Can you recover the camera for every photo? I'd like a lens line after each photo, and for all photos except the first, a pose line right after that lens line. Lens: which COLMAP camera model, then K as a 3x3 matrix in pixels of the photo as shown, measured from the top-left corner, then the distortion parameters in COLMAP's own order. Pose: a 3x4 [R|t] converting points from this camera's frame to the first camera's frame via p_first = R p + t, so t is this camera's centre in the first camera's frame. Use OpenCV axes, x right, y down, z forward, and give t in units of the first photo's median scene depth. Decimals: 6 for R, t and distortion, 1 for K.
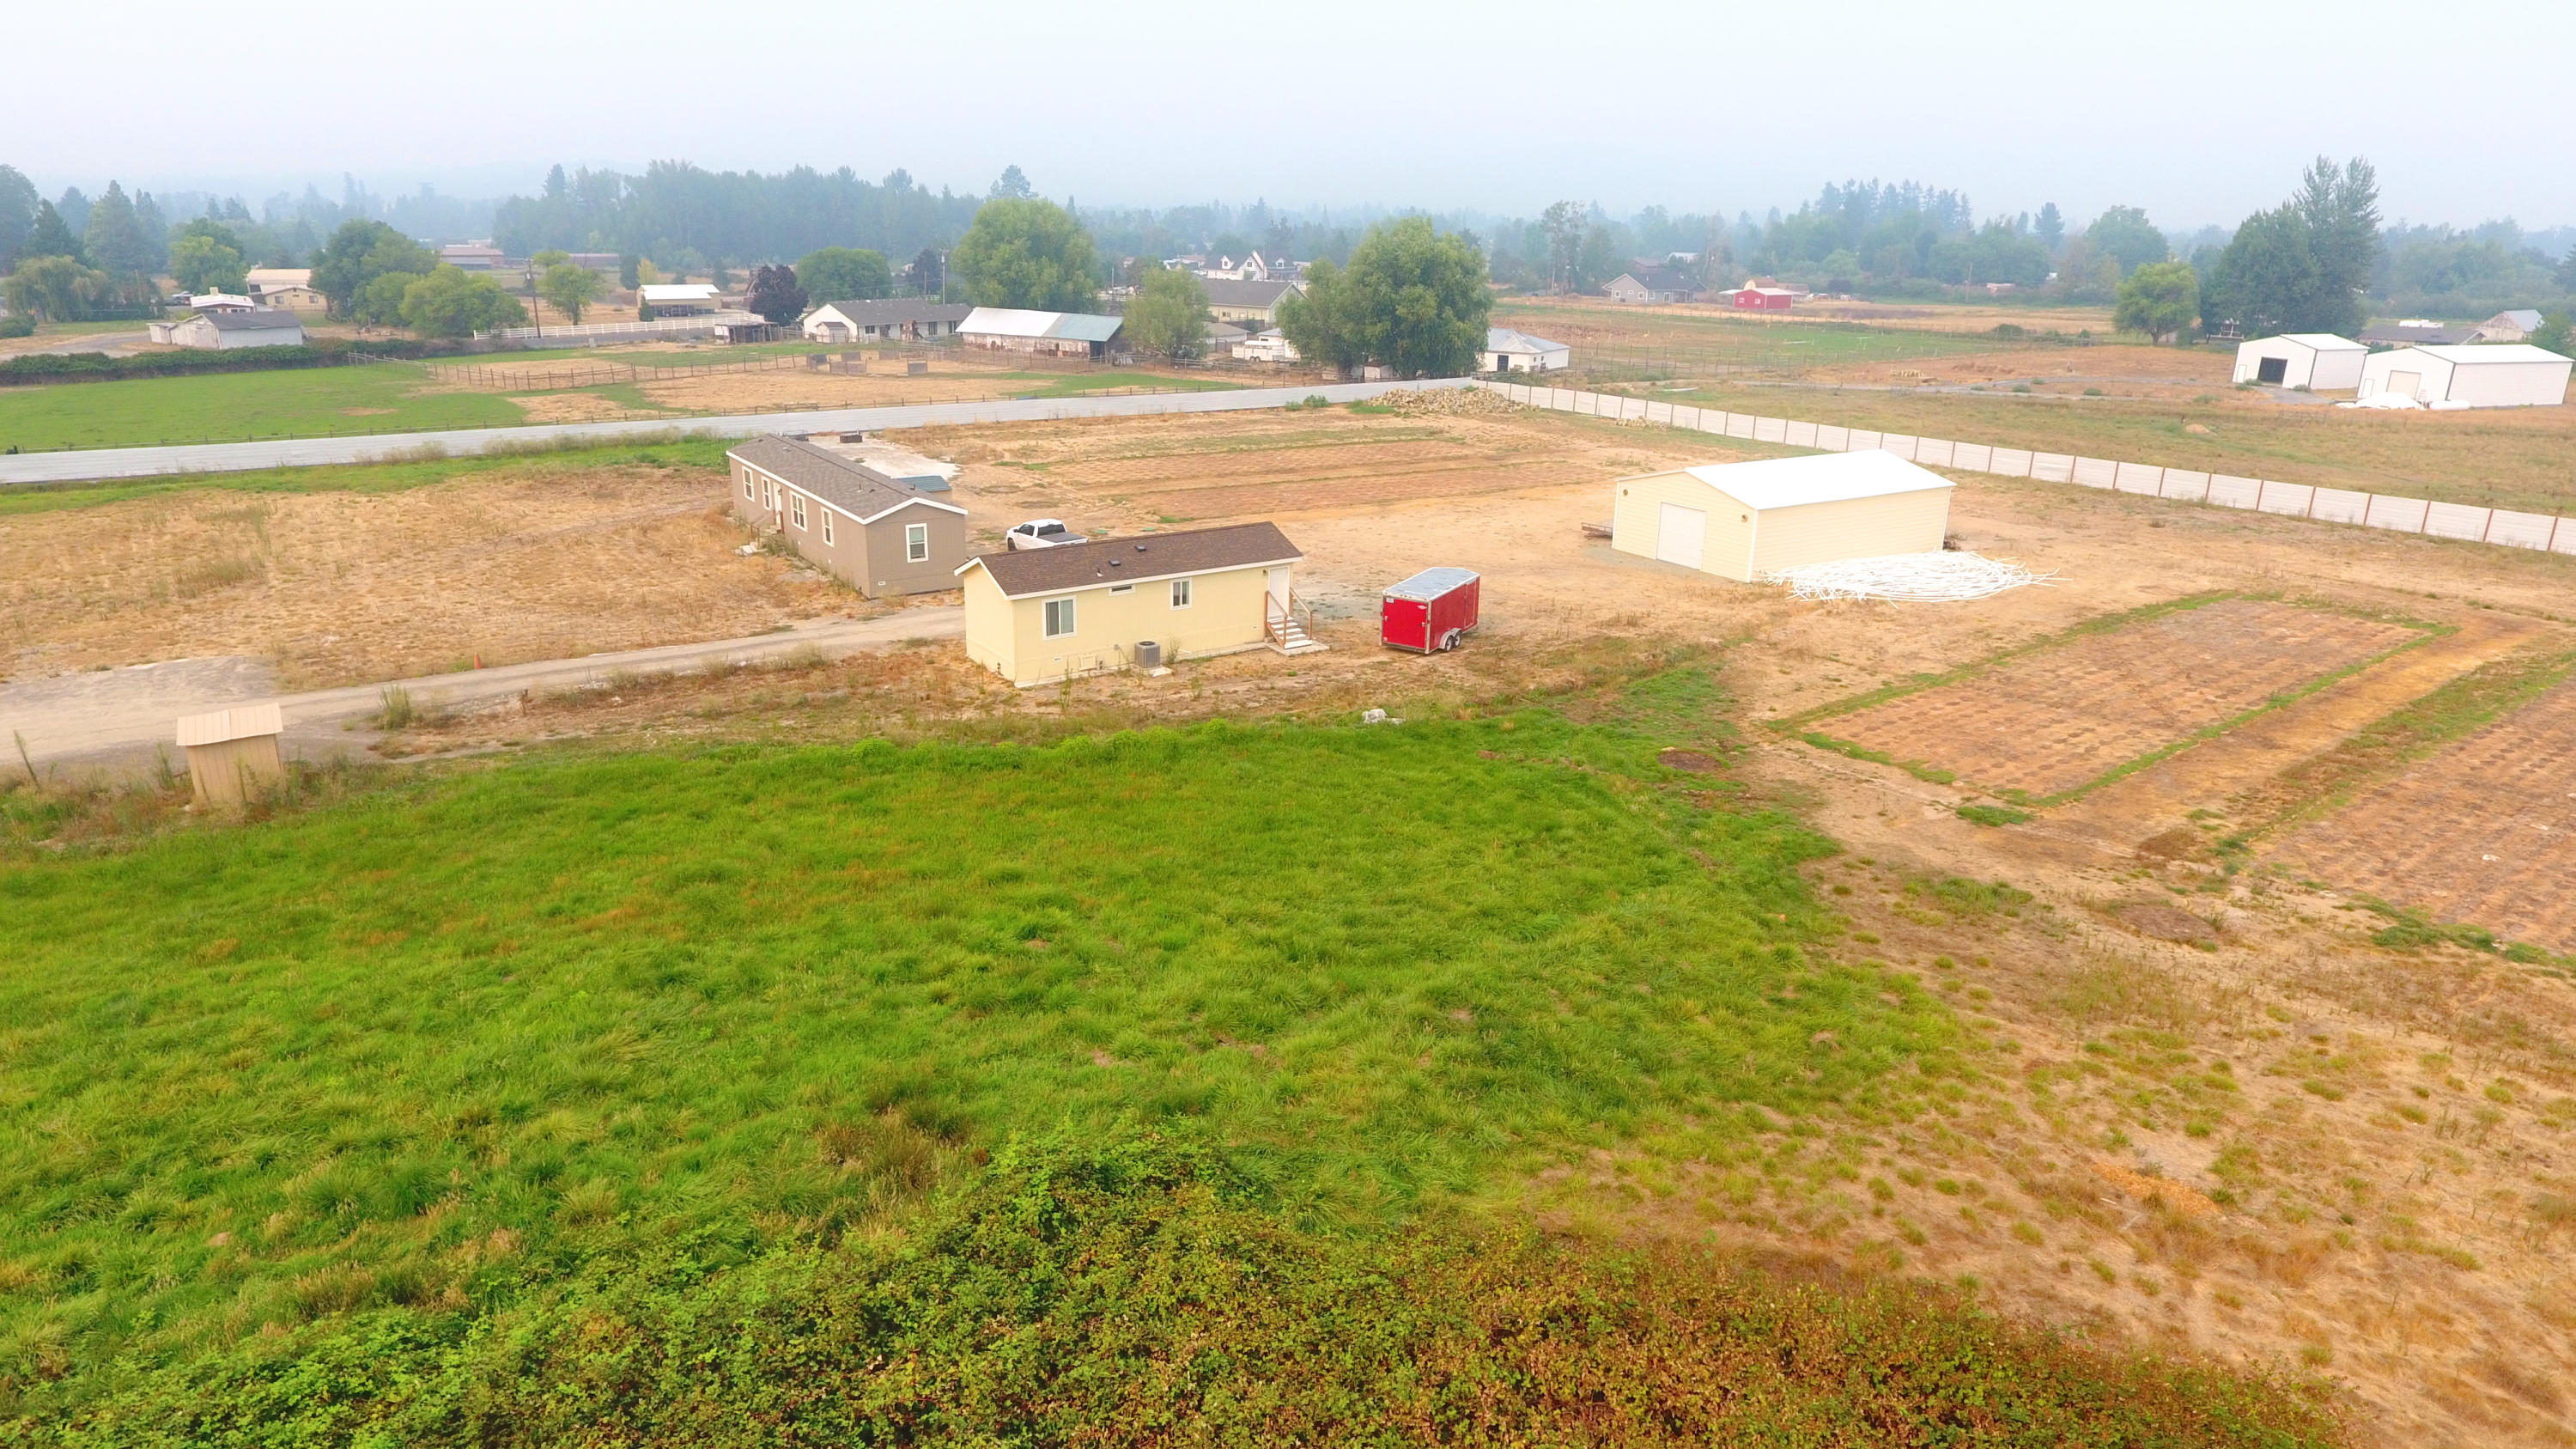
lens RADIAL K [[1515.6, 0, 1288.3], [0, 1515.6, 680.1], [0, 0, 1]] dist [-0.006019, 0.003179]
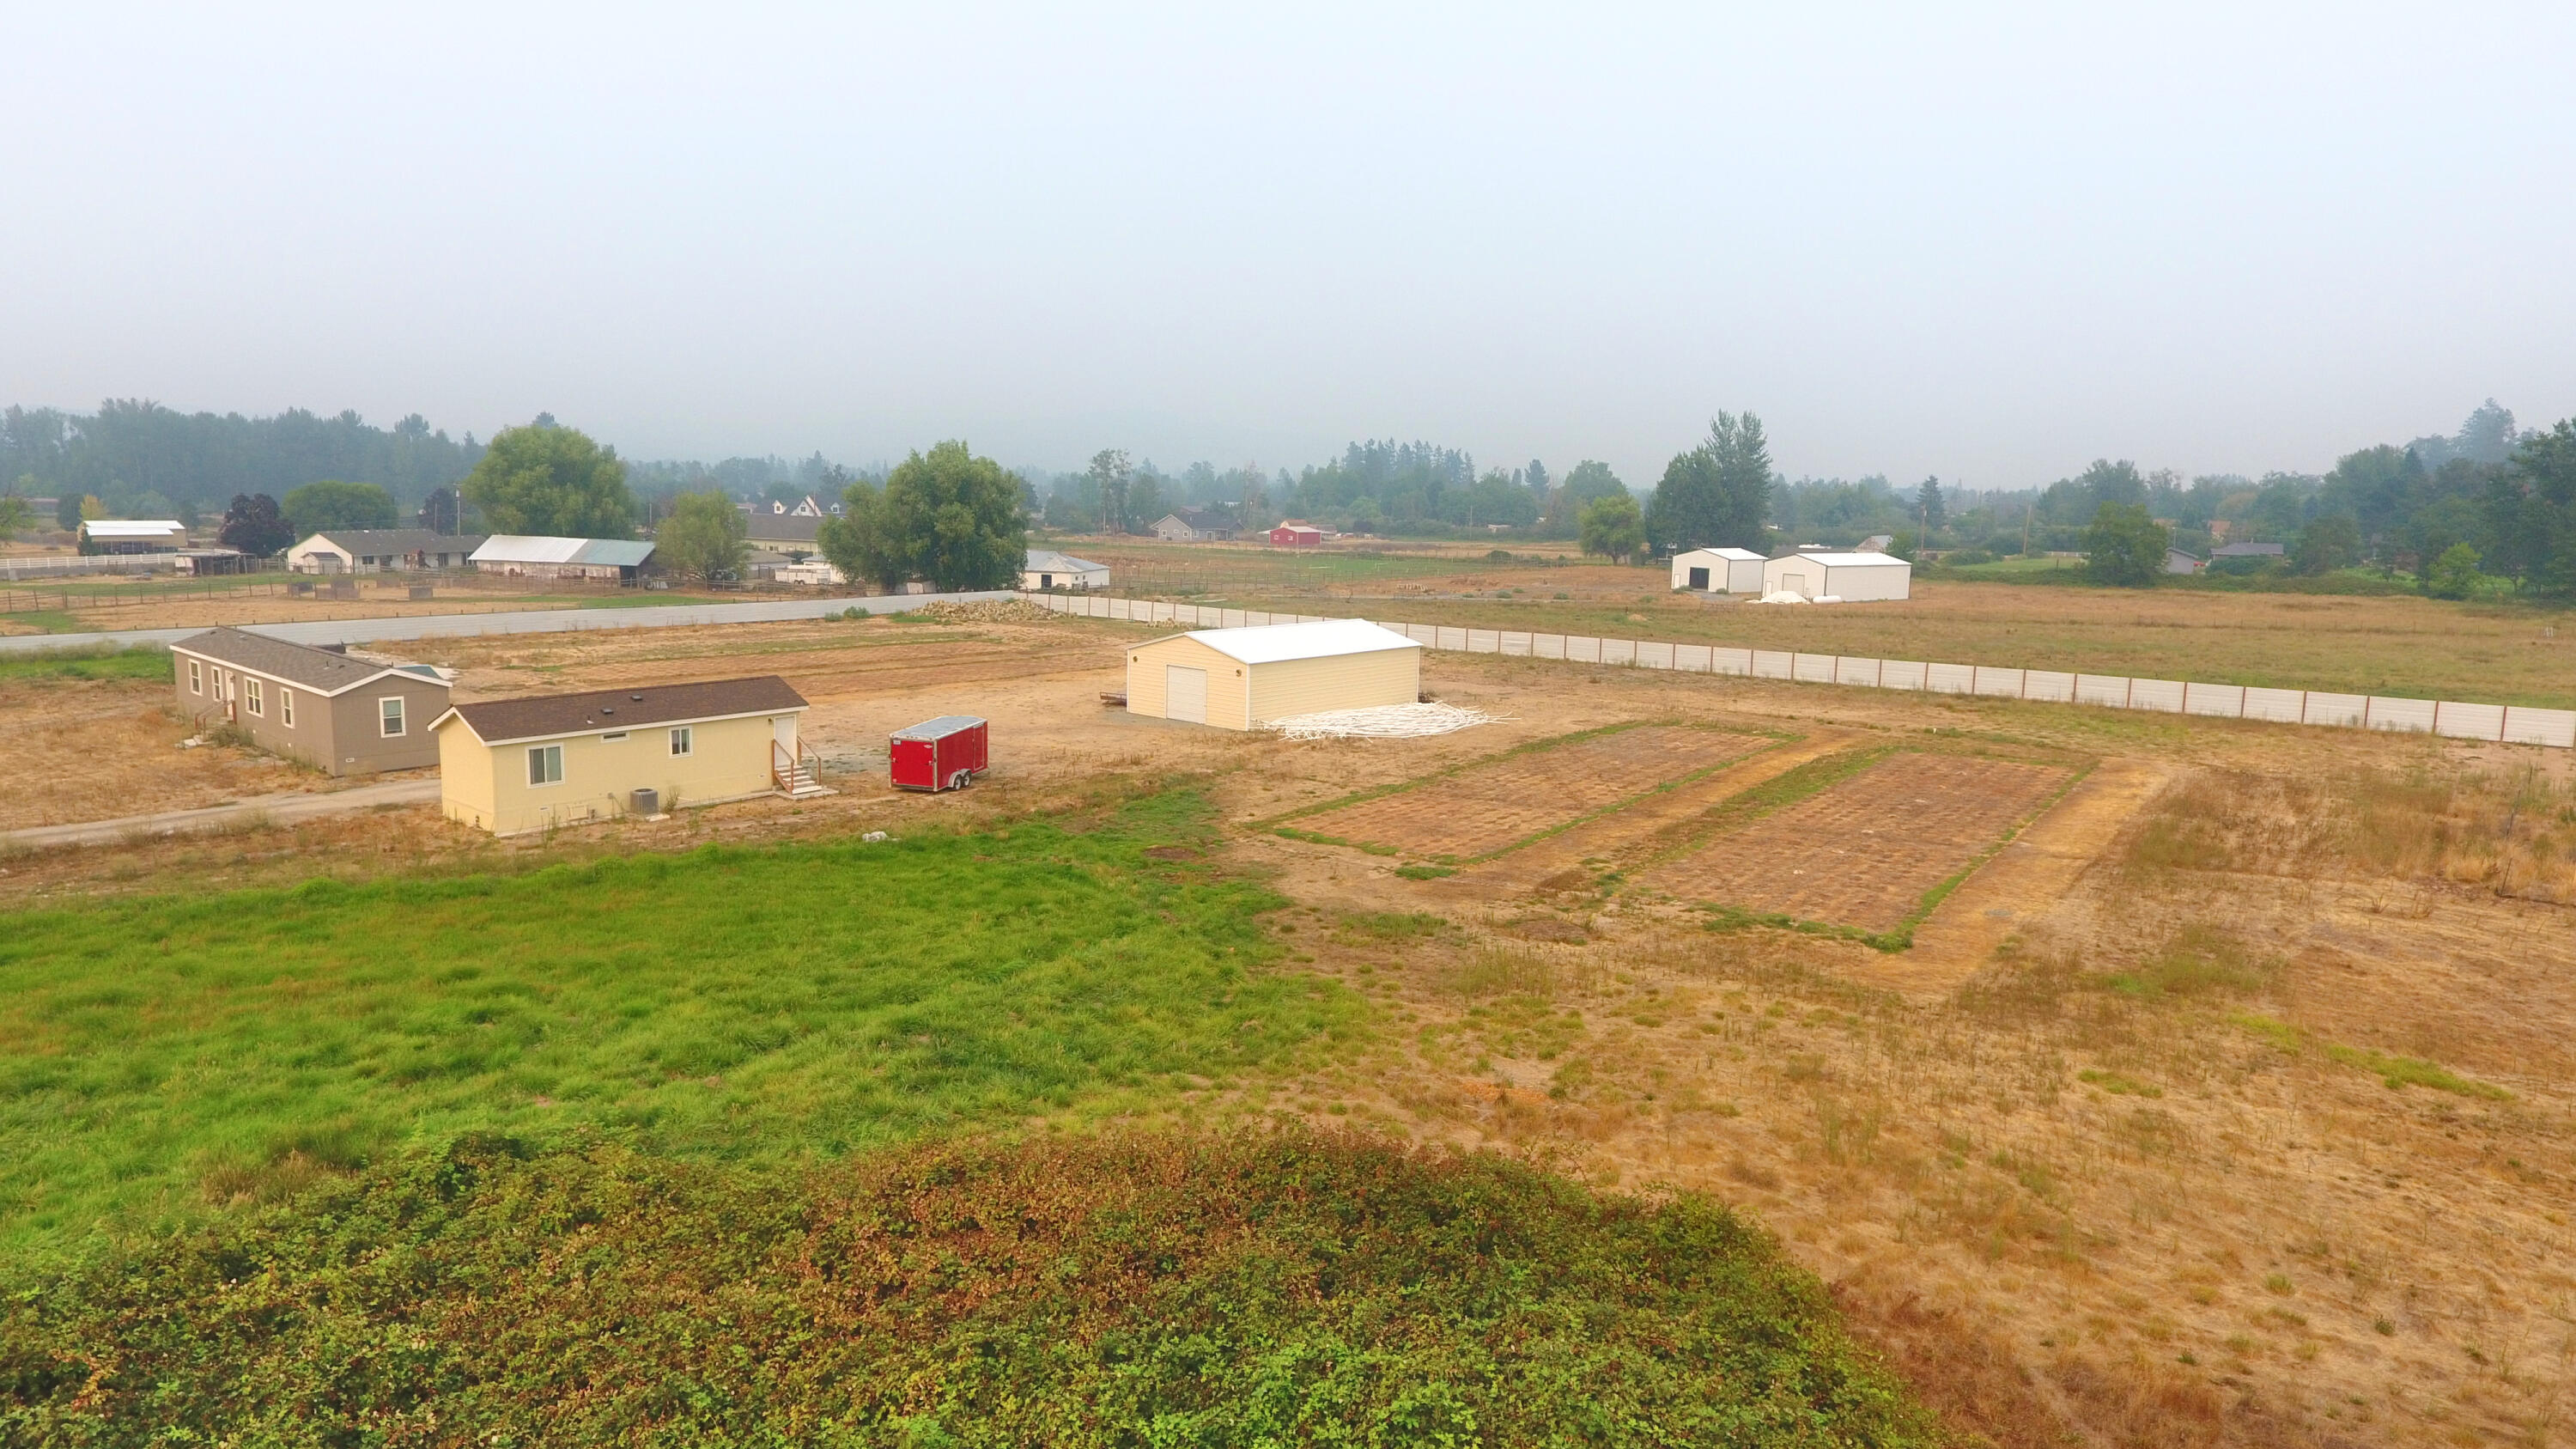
lens RADIAL K [[1504.0, 0, 1287.2], [0, 1504.0, 695.0], [0, 0, 1]] dist [-0.004927, 0.001944]
pose [[0.961590, -0.034219, 0.272350, 0.046093], [0.075859, 0.986685, -0.143868, 0.086780], [-0.263801, 0.159002, 0.951382, -0.059097]]
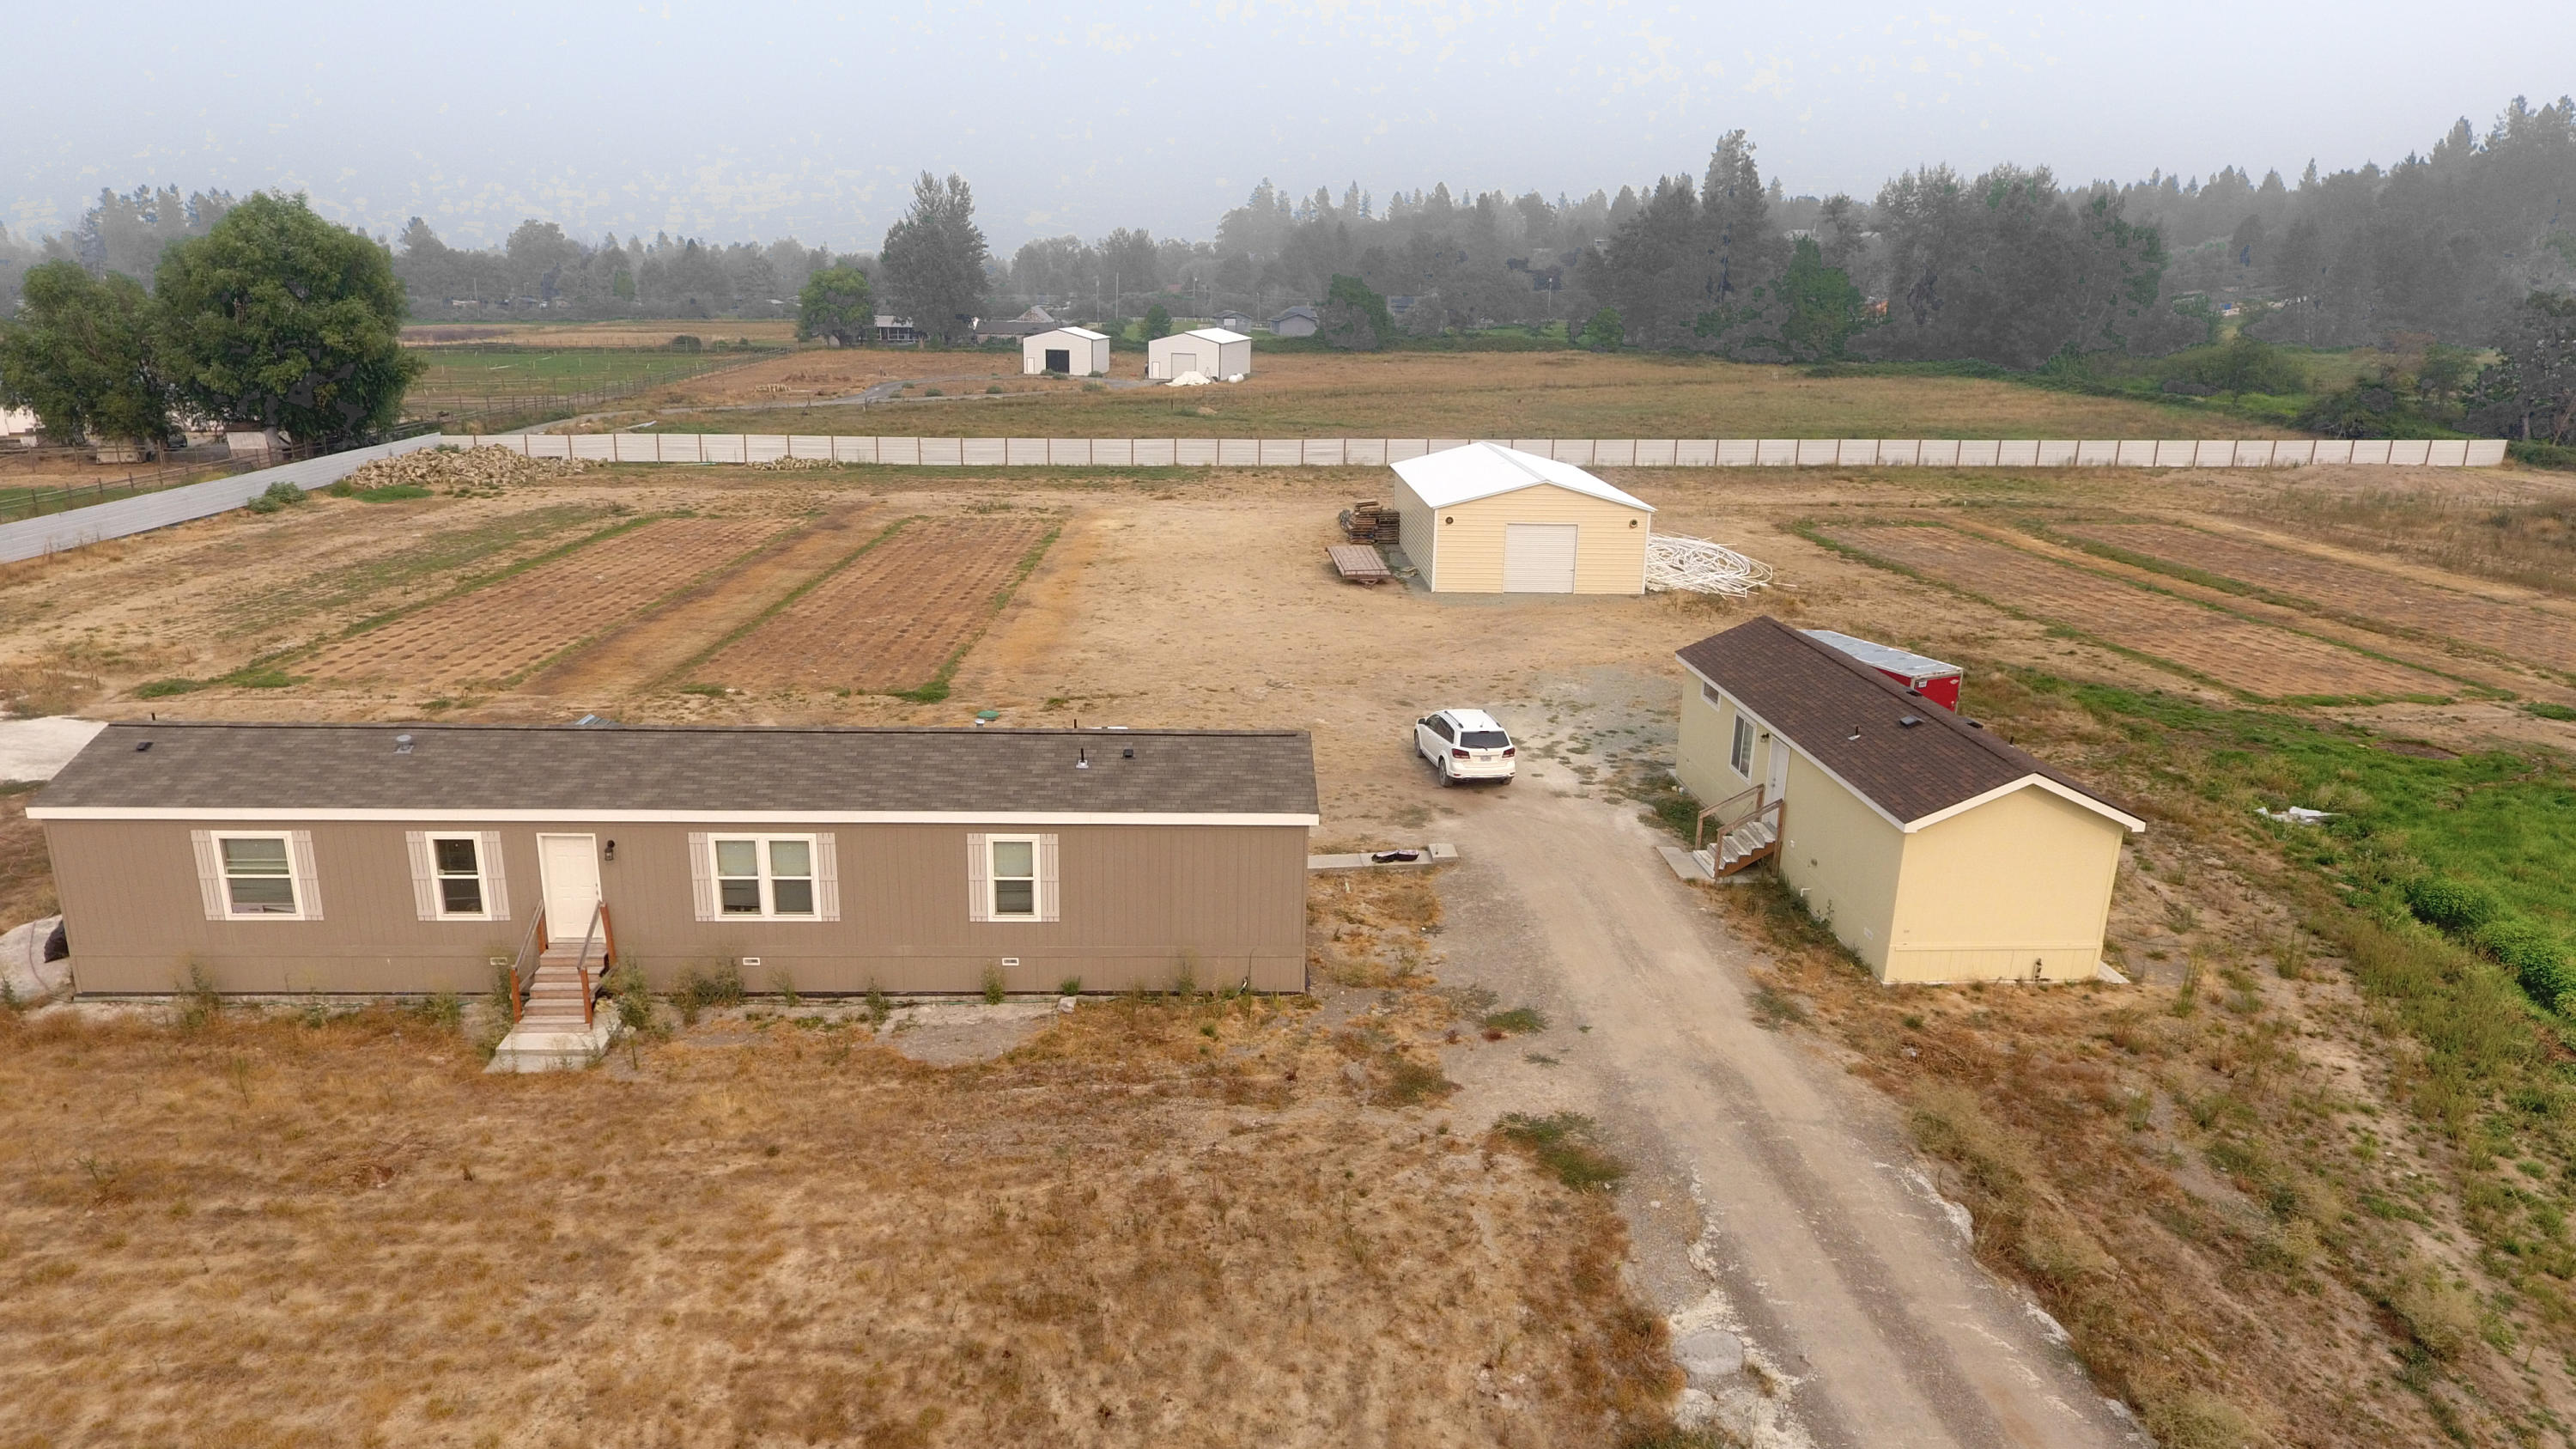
lens RADIAL K [[1513.9, 0, 1276.9], [0, 1513.9, 719.5], [0, 0, 1]] dist [-0.008700, 0.000858]
pose [[0.491374, -0.250880, 0.834033, -0.694879], [0.244240, 0.958882, 0.144540, -0.218323], [-0.836001, 0.132681, 0.532445, 0.901204]]
